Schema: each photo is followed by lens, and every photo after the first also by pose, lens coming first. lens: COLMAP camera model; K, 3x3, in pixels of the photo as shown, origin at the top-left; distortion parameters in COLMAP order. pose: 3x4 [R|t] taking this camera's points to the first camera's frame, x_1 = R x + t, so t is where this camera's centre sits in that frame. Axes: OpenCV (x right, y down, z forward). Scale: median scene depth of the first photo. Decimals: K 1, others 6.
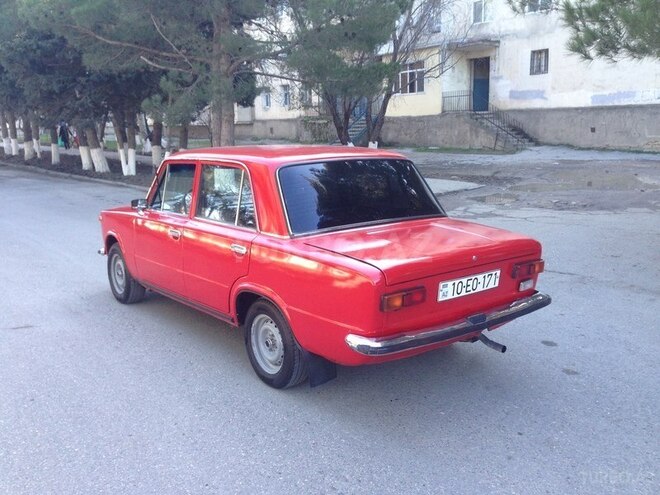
lens RADIAL K [[603.7, 0, 331.8], [0, 603.7, 246.6], [0, 0, 1]] dist [0.134837, -0.254253]
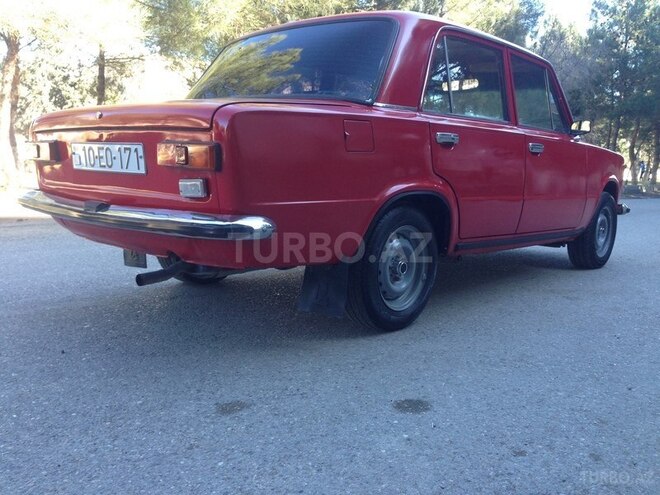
lens RADIAL K [[603.7, 0, 331.8], [0, 603.7, 246.6], [0, 0, 1]] dist [0.134837, -0.254253]
pose [[0.164722, 0.140745, -0.976247, 0.243870], [-0.211021, 0.971878, 0.104510, 0.008731], [0.963502, 0.188793, 0.189790, 0.288091]]
